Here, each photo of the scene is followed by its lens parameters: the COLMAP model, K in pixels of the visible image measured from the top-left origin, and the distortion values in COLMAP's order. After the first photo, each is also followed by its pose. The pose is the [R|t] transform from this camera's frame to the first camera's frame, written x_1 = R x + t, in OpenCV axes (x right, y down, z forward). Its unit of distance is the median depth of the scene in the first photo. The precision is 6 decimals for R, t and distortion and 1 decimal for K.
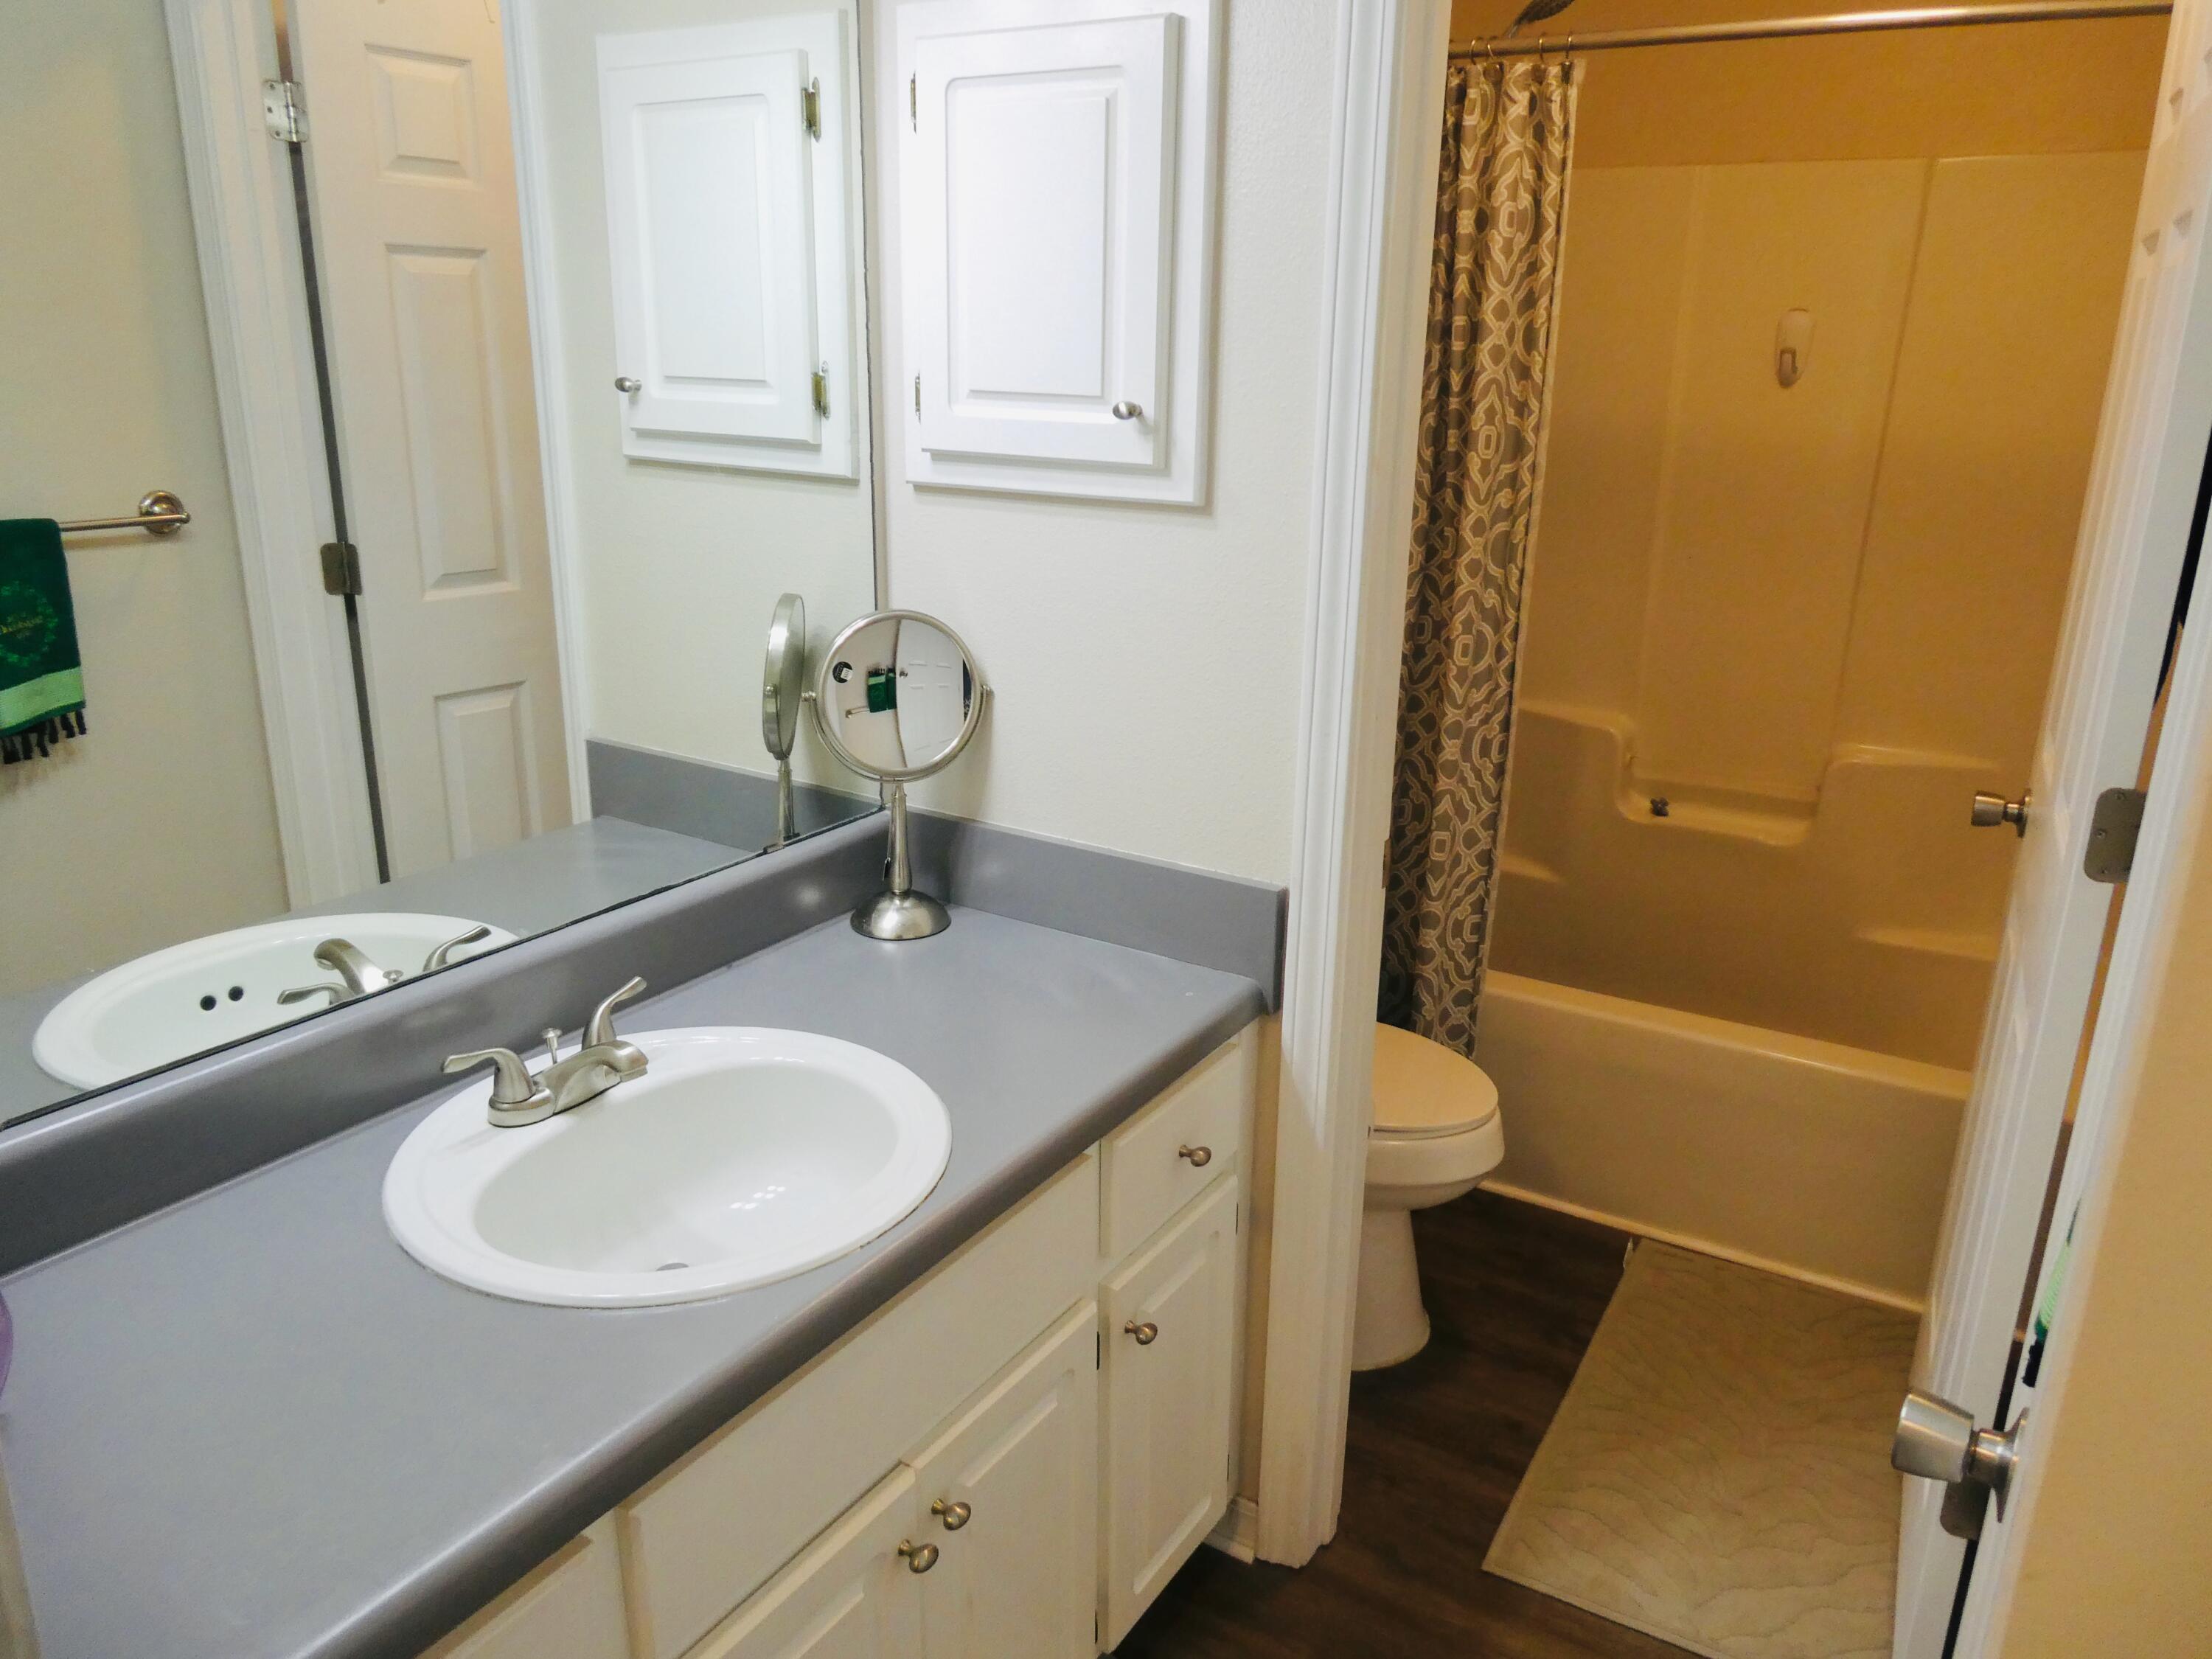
lens RADIAL K [[1572.7, 0, 1123.7], [0, 1572.7, 824.5], [0, 0, 1]] dist [-0.009094, -0.004415]
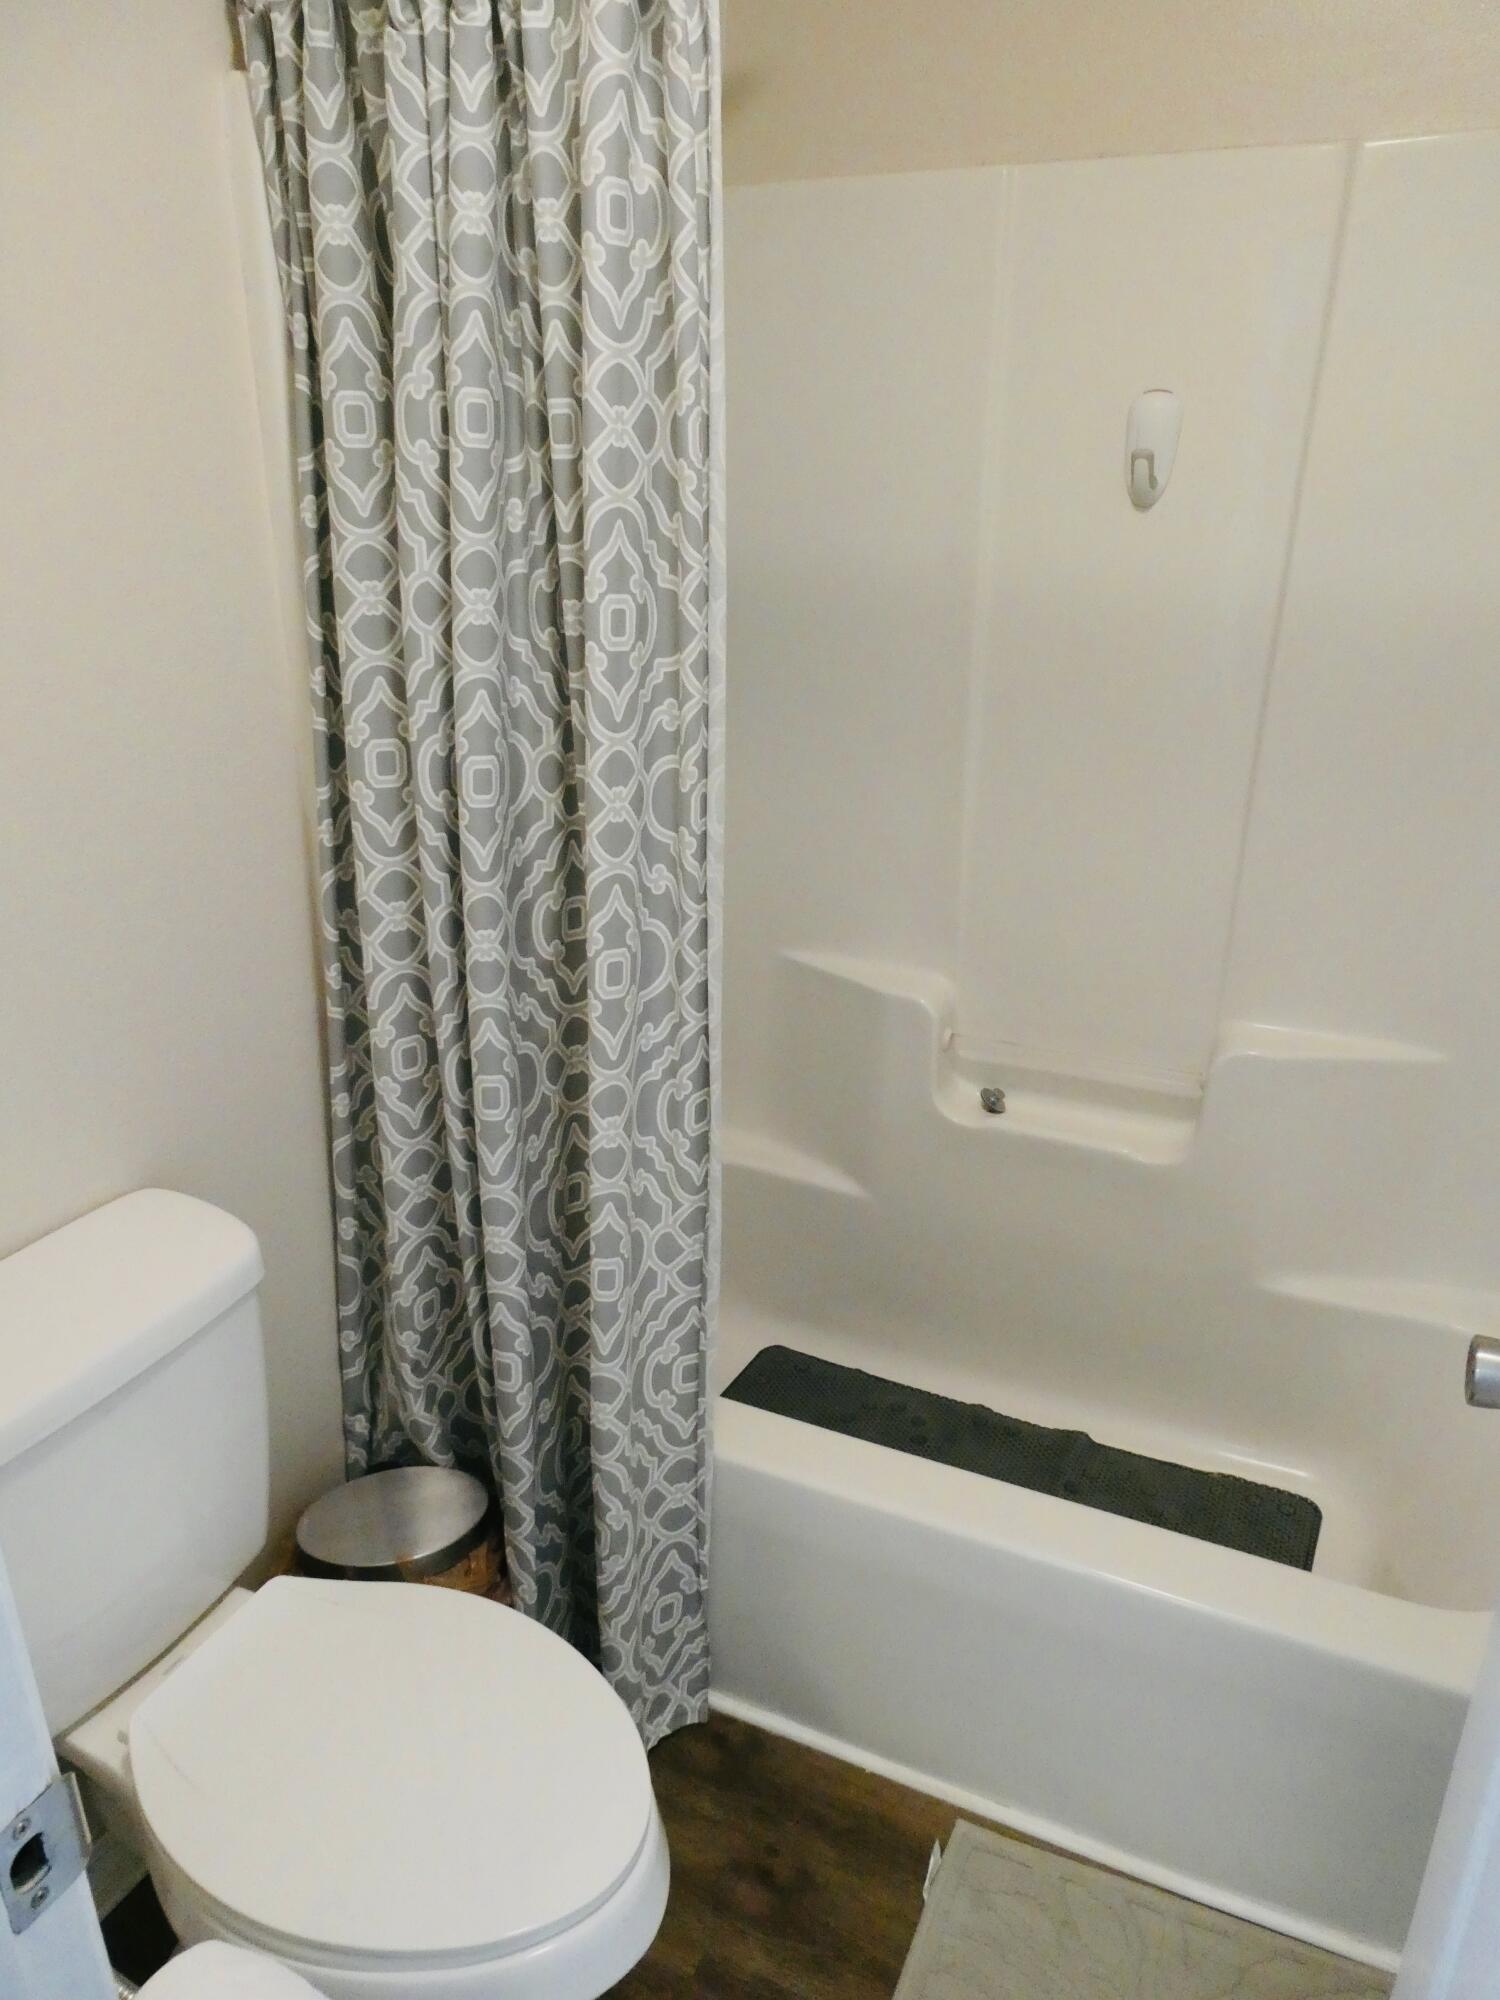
lens RADIAL K [[1422.0, 0, 753.6], [0, 1422.0, 996.7], [0, 0, 1]] dist [-0.009094, -0.004415]
pose [[0.994307, -0.051010, 0.093554, 0.212487], [0.045272, 0.997020, 0.062463, -0.129593], [-0.096462, -0.057872, 0.993653, 0.446064]]
